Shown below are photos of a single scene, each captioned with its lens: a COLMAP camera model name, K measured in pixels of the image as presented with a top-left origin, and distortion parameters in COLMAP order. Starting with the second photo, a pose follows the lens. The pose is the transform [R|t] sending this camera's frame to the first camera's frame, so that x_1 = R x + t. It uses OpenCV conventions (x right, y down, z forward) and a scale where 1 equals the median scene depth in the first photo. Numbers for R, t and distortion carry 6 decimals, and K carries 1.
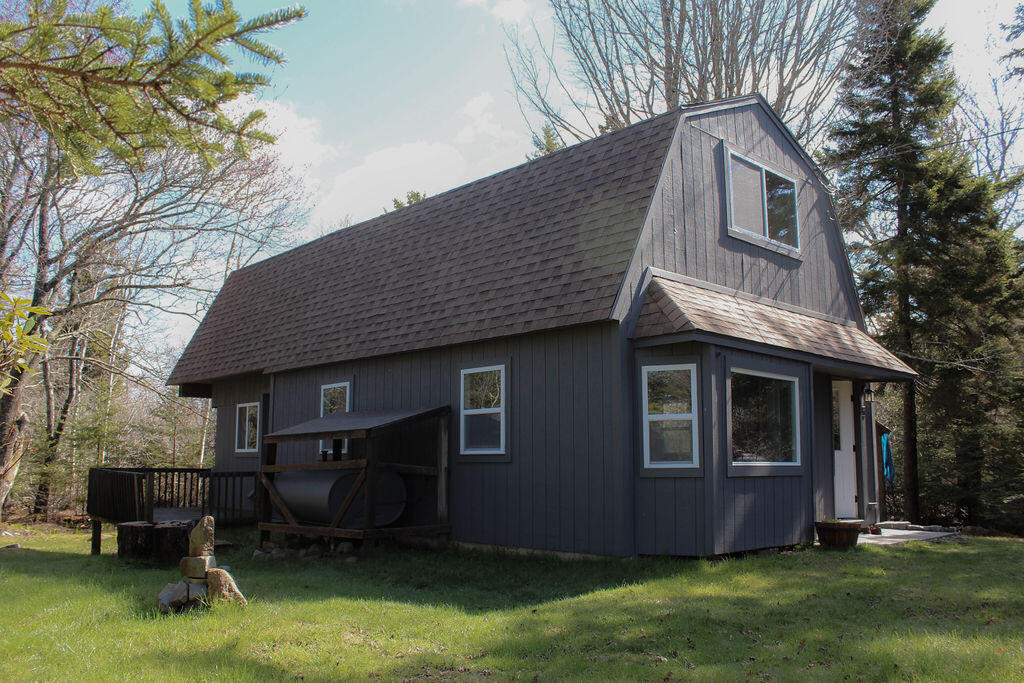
lens RADIAL K [[854.6, 0, 512.0], [0, 854.6, 341.5], [0, 0, 1]] dist [-0.133051, 0.098629]
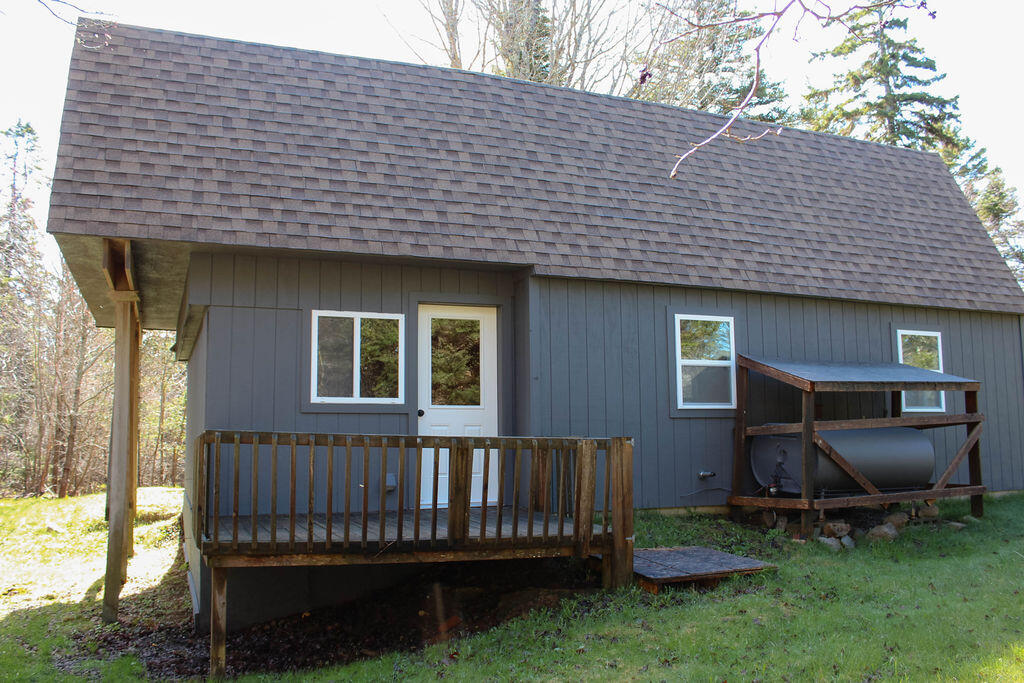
lens RADIAL K [[854.6, 0, 512.0], [0, 854.6, 341.5], [0, 0, 1]] dist [-0.133051, 0.098629]
pose [[0.380900, 0.111827, 0.917829, -0.838404], [-0.121879, 0.990070, -0.070049, 0.126506], [-0.916548, -0.085183, 0.390747, 0.750224]]
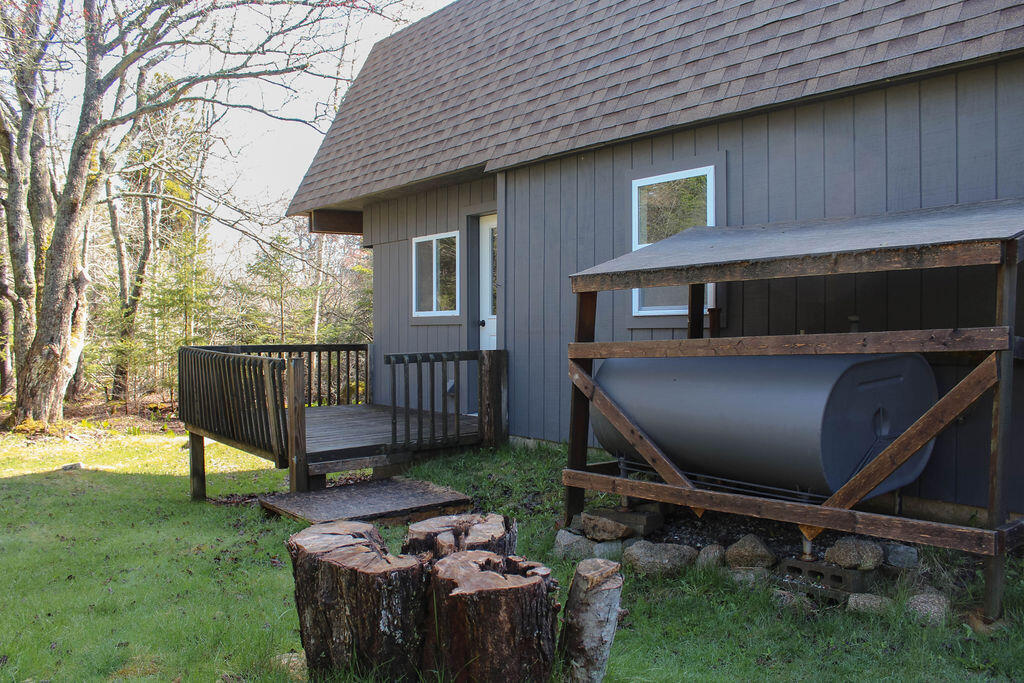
lens RADIAL K [[854.6, 0, 512.0], [0, 854.6, 341.5], [0, 0, 1]] dist [-0.133051, 0.098629]
pose [[0.996554, -0.002107, -0.082922, -0.218615], [0.014975, 0.987822, 0.154864, 0.057884], [0.081586, -0.155572, 0.984450, 0.421480]]
